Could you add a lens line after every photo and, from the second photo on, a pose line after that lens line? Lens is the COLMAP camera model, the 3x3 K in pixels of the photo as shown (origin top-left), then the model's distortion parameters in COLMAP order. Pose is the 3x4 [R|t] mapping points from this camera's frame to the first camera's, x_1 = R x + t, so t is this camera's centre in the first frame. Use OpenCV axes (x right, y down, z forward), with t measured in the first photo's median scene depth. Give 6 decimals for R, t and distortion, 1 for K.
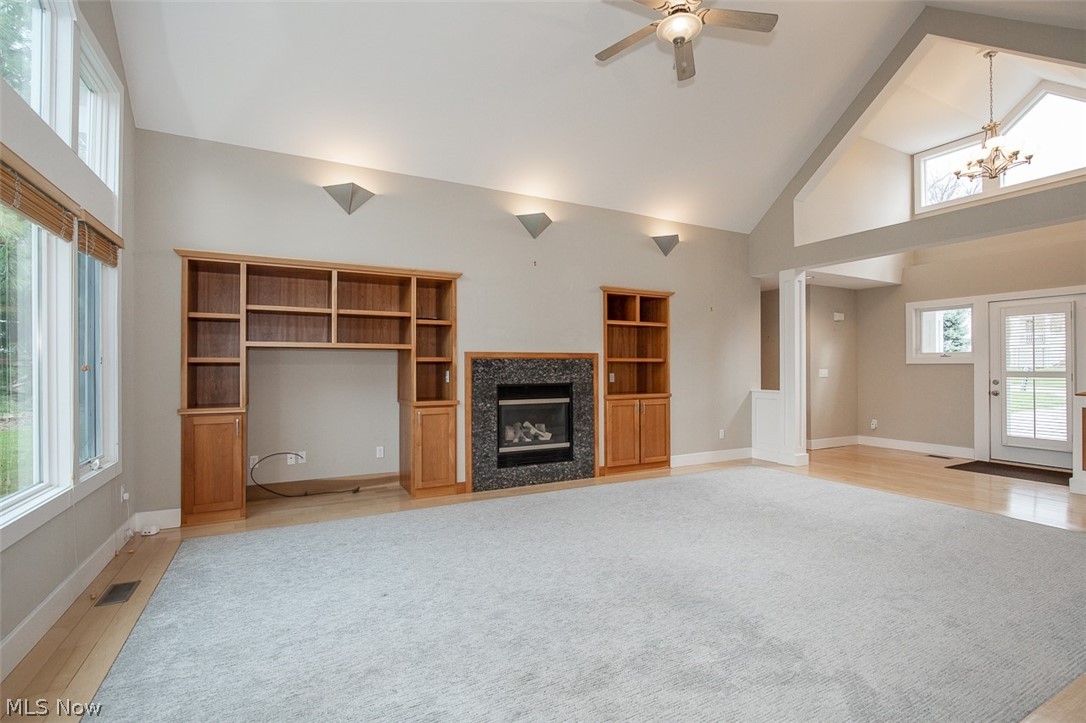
lens RADIAL K [[503.0, 0, 544.8], [0, 503.0, 363.6], [0, 0, 1]] dist [-0.013896, 0.002192]
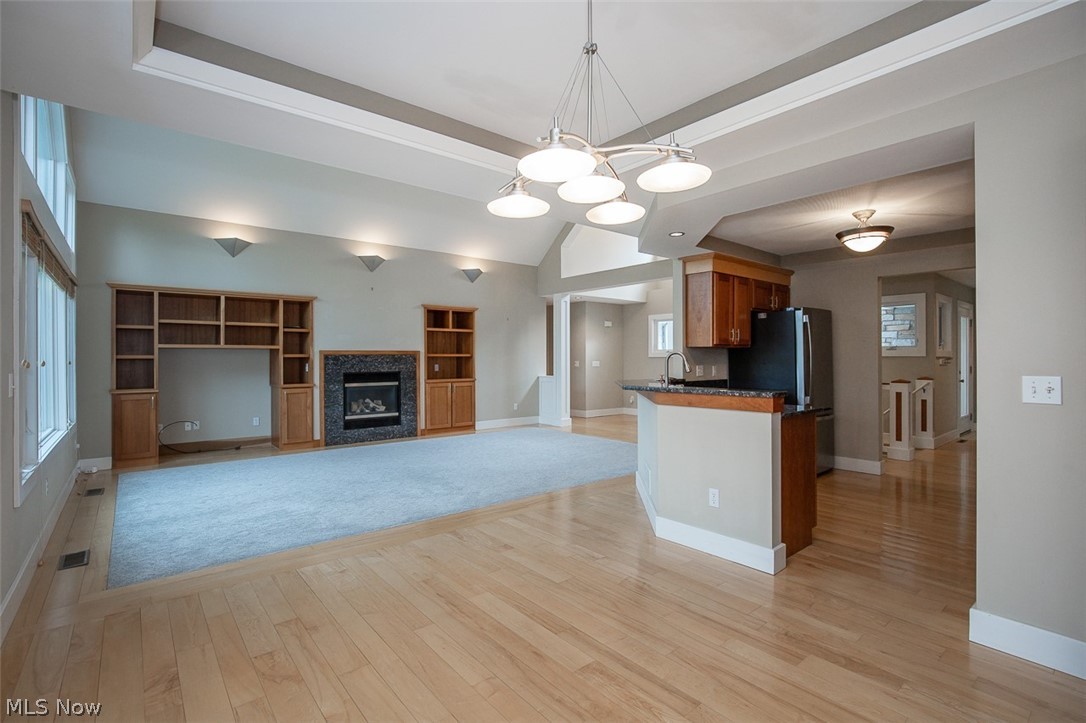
lens RADIAL K [[503.0, 0, 539.8], [0, 503.0, 355.2], [0, 0, 1]] dist [-0.013896, 0.002192]
pose [[0.978056, -0.003142, 0.208320, 0.155443], [0.003837, 0.999988, -0.002931, -0.002671], [-0.208309, 0.003666, 0.978056, -0.530152]]
